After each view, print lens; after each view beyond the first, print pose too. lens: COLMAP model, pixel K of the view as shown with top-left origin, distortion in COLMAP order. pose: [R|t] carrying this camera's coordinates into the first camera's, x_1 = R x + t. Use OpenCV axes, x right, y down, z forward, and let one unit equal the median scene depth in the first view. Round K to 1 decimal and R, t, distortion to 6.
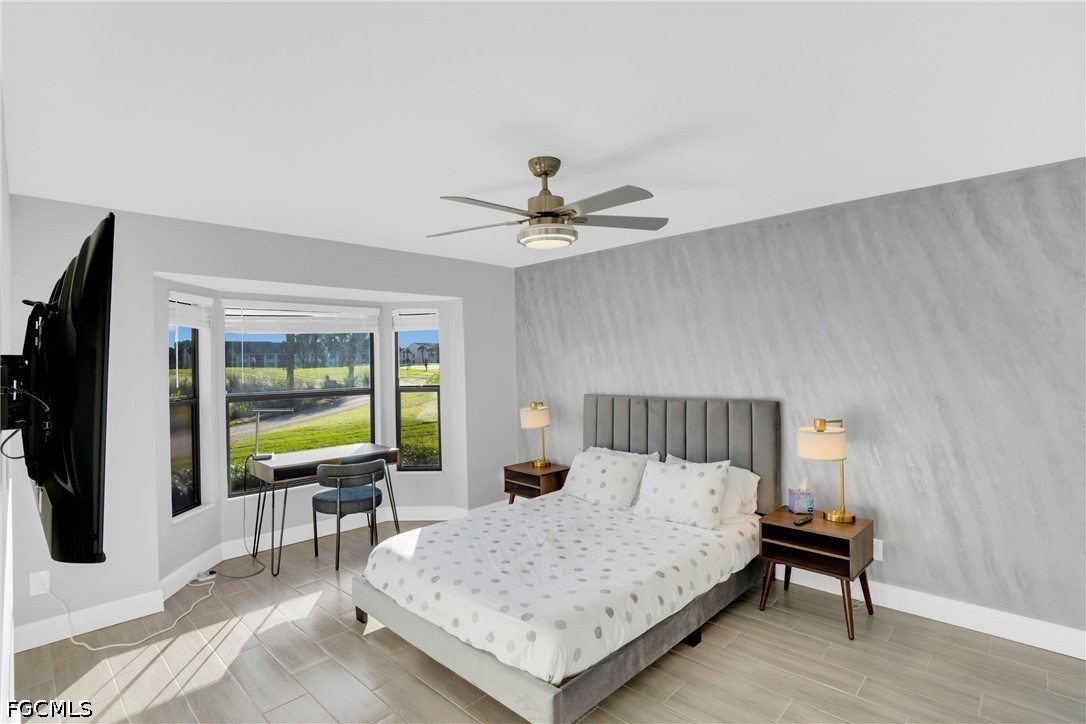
lens RADIAL K [[536.6, 0, 543.0], [0, 536.6, 362.0], [0, 0, 1]] dist [-0.041325, 0.000737]
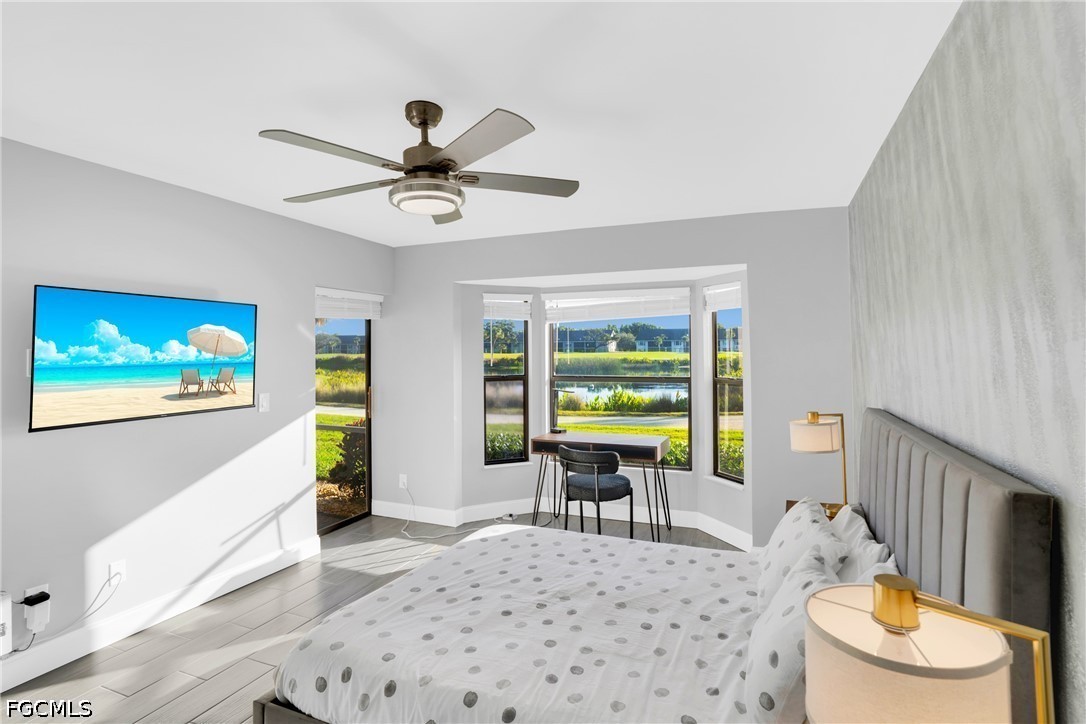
lens RADIAL K [[524.1, 0, 544.0], [0, 524.1, 381.4], [0, 0, 1]] dist [-0.051355, 0.000244]
pose [[0.361143, 0.056968, -0.930769, 0.642343], [0.001290, 0.998101, 0.061590, 0.002151], [0.932510, -0.023443, 0.360384, 0.727421]]
